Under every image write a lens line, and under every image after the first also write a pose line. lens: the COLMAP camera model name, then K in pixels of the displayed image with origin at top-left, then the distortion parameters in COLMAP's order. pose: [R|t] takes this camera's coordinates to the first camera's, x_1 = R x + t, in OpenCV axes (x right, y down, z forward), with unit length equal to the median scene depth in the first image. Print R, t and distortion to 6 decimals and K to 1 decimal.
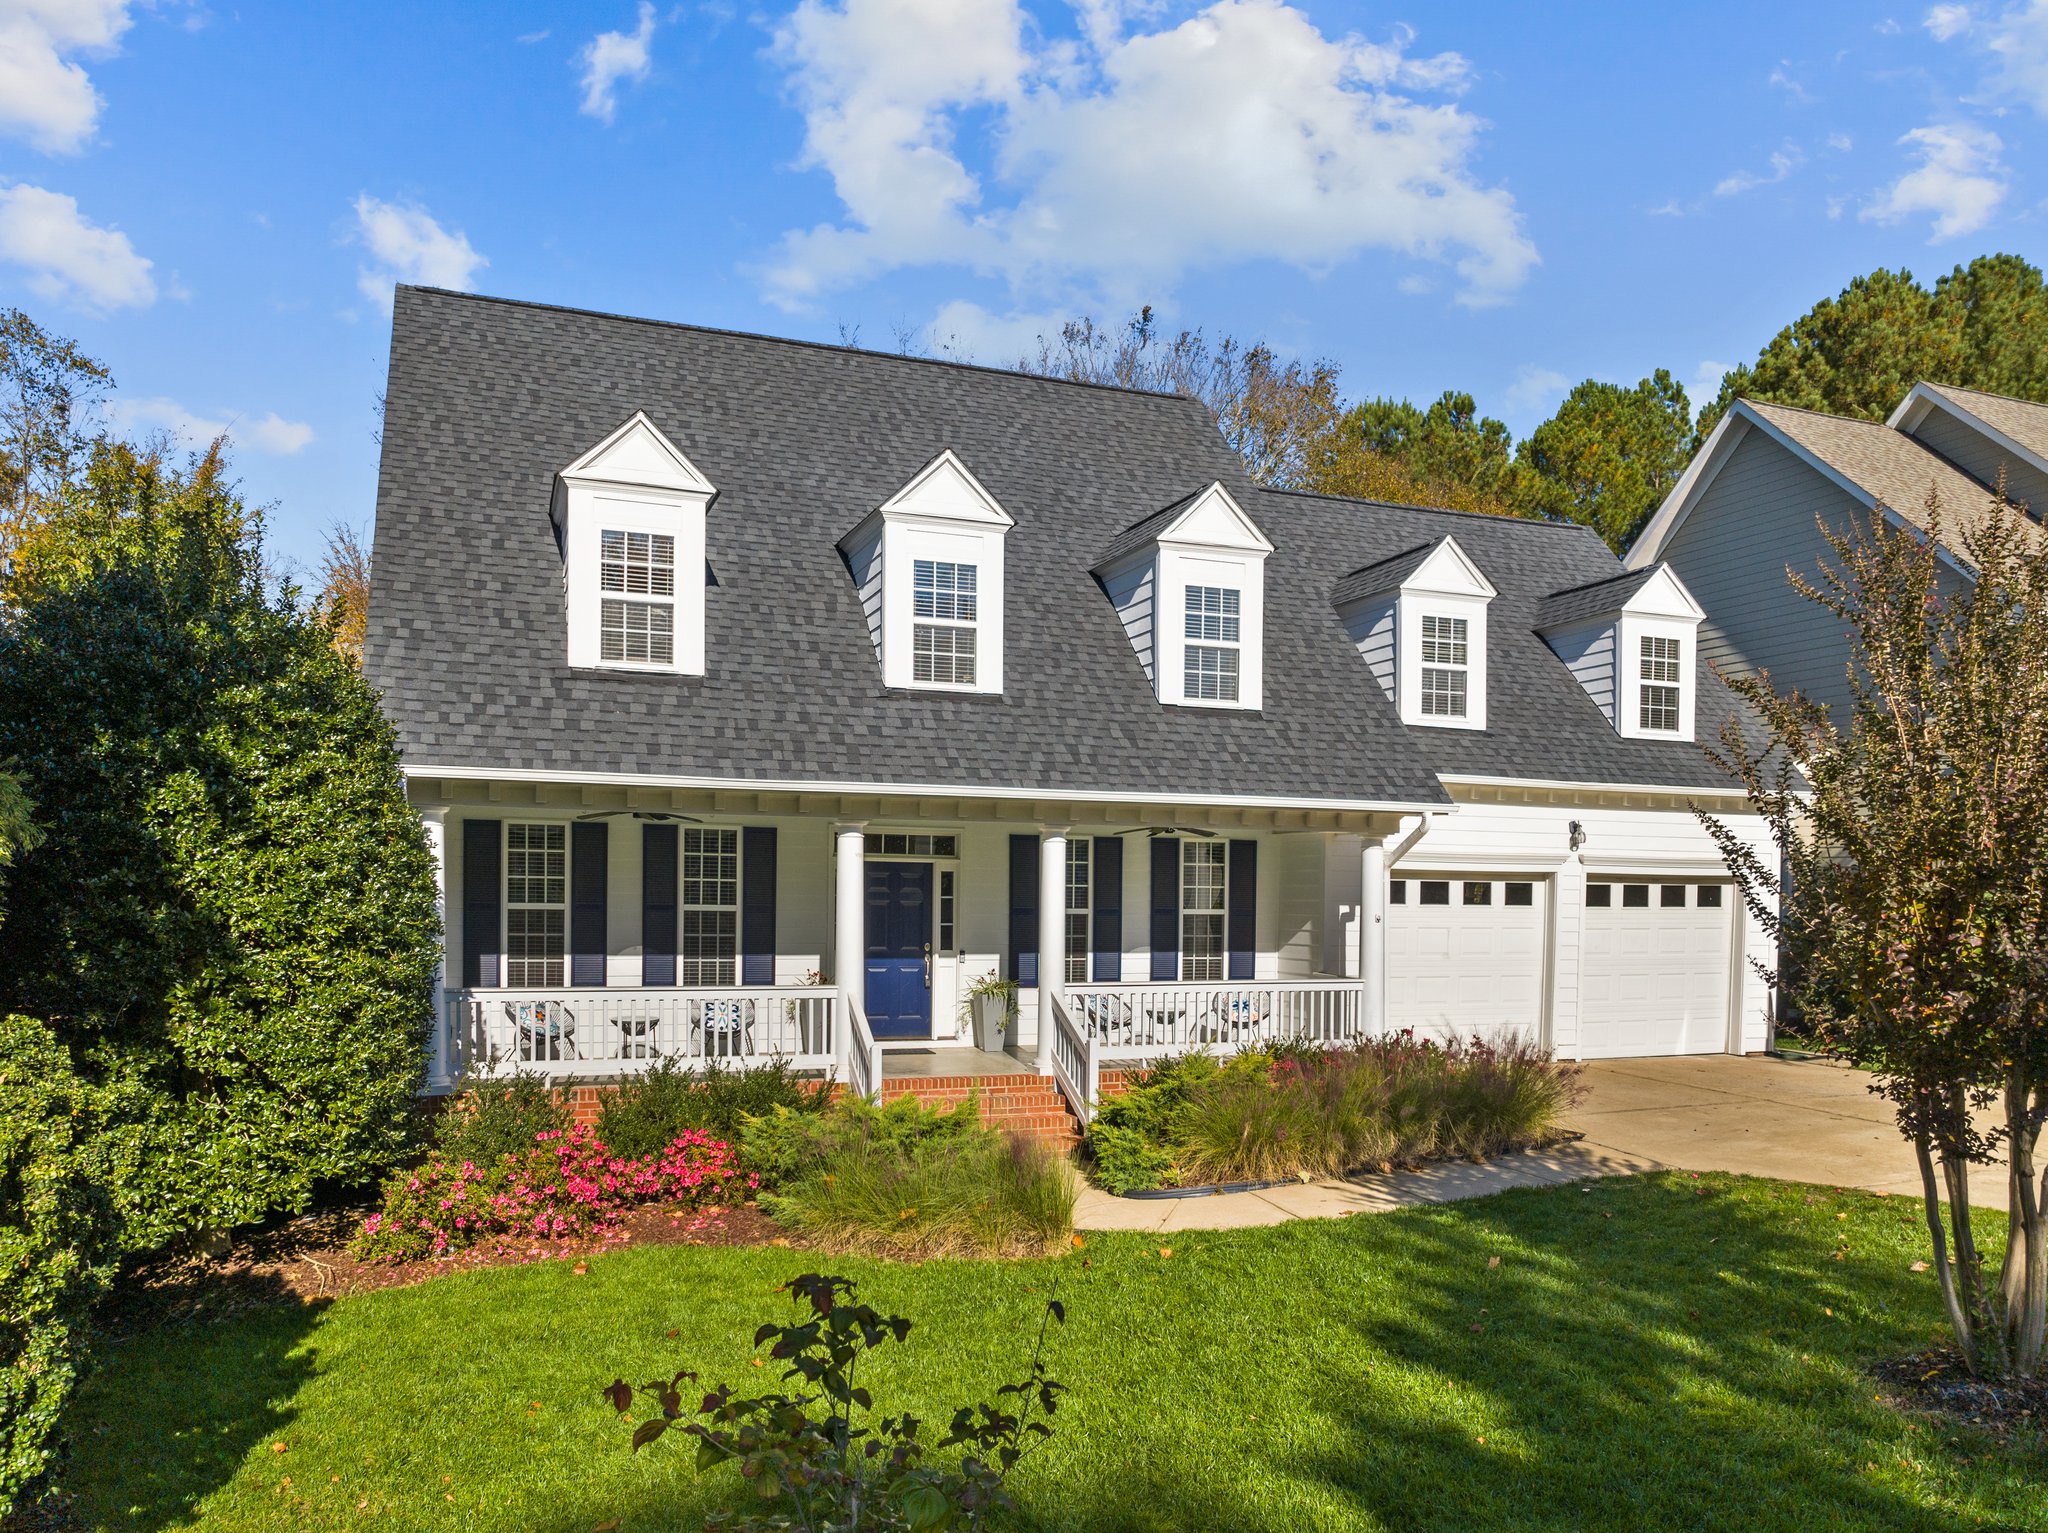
lens RADIAL K [[1513.4, 0, 1059.1], [0, 1513.4, 908.9], [0, 0, 1]] dist [-0.041792, 0.002970]
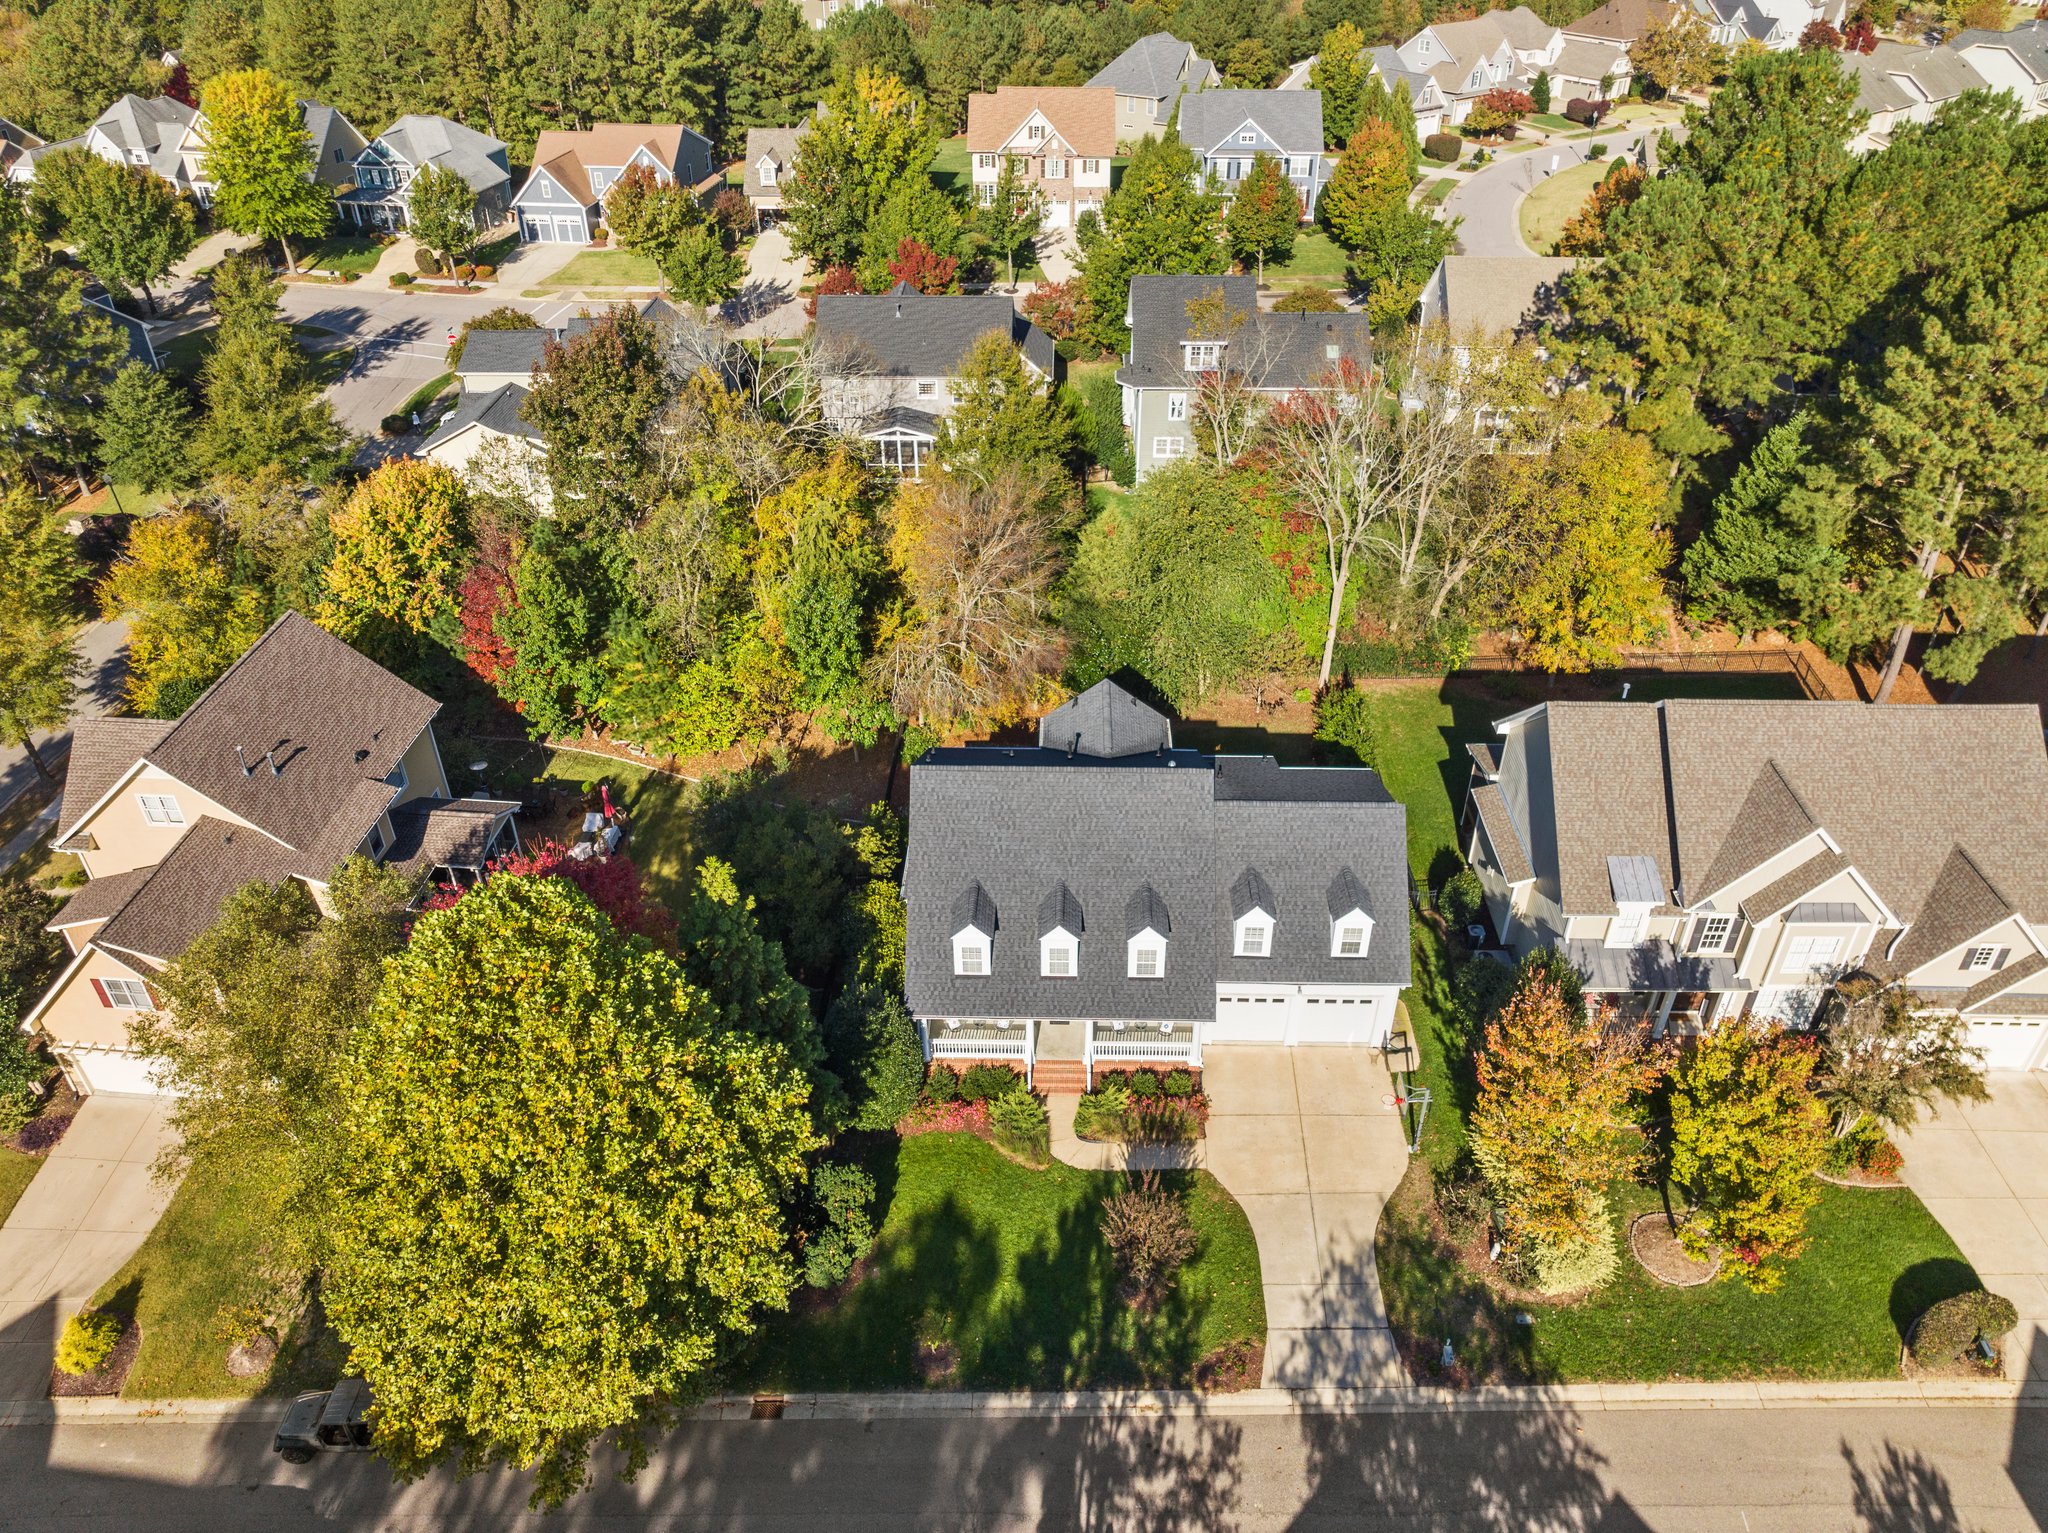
lens RADIAL K [[1457.2, 0, 1046.2], [0, 1457.2, 732.4], [0, 0, 1]] dist [-0.050671, 0.018380]
pose [[0.924664, 0.202624, -0.322398, 0.841851], [0.005033, 0.840090, 0.542424, -2.378948], [0.380751, -0.503183, 0.775781, -1.291128]]
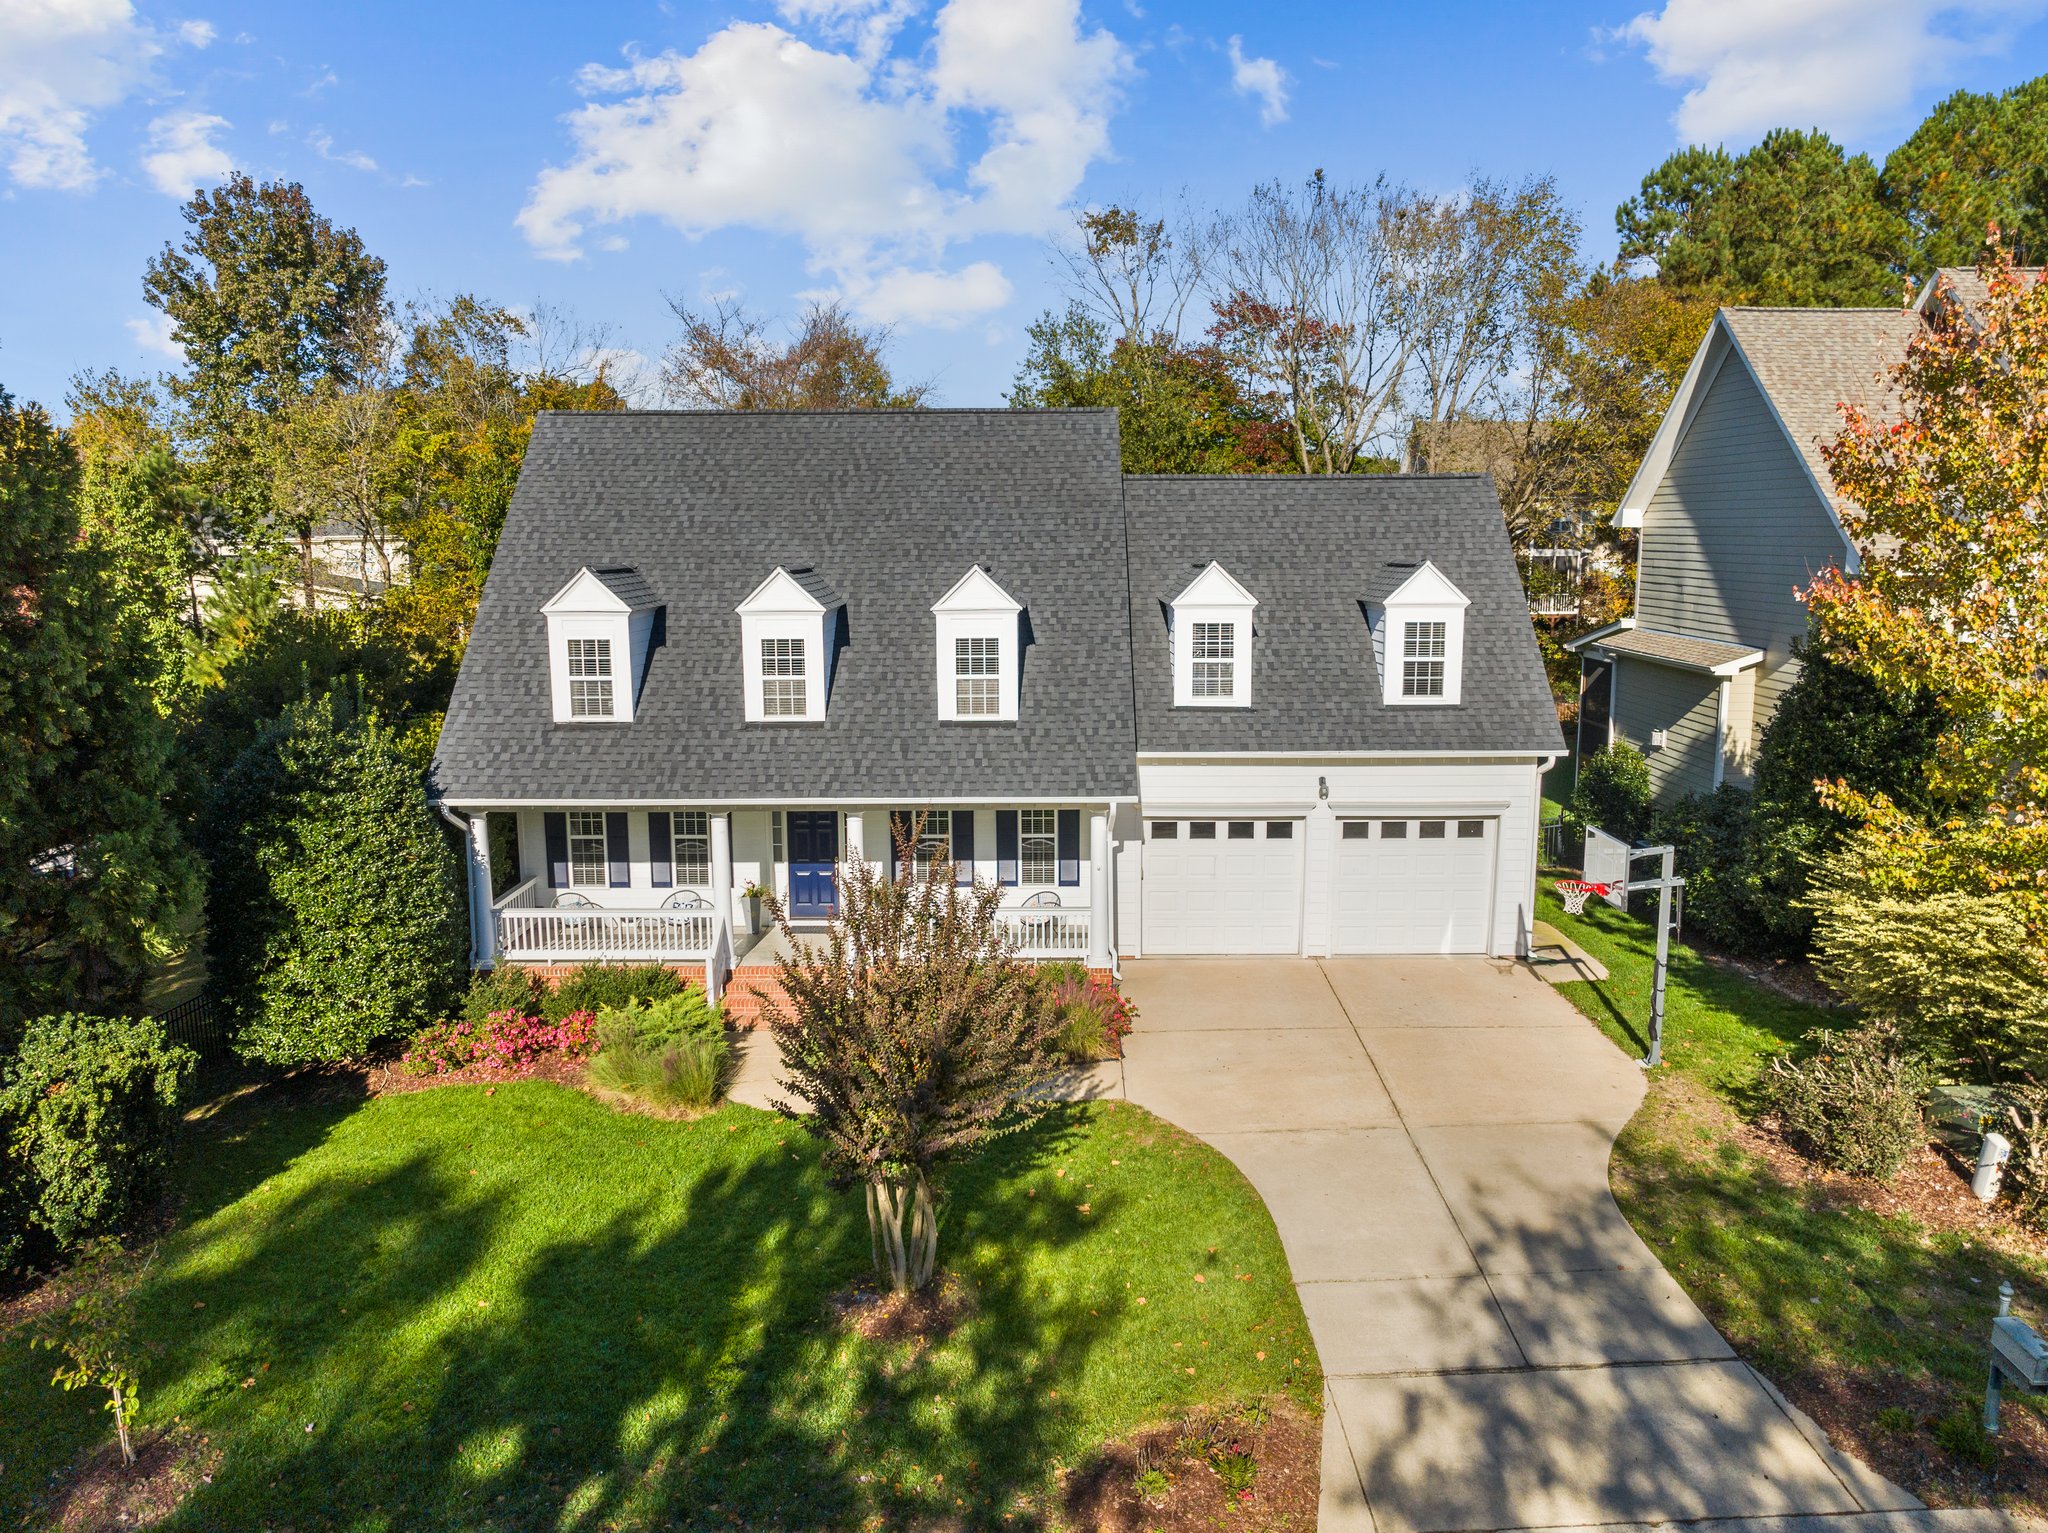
lens RADIAL K [[1457.2, 0, 1051.8], [0, 1457.2, 761.0], [0, 0, 1]] dist [-0.050671, 0.018380]
pose [[0.931018, 0.040433, -0.362728, 0.710092], [0.010886, 0.990326, 0.138332, -0.302939], [0.364812, -0.132738, 0.921571, -0.274941]]
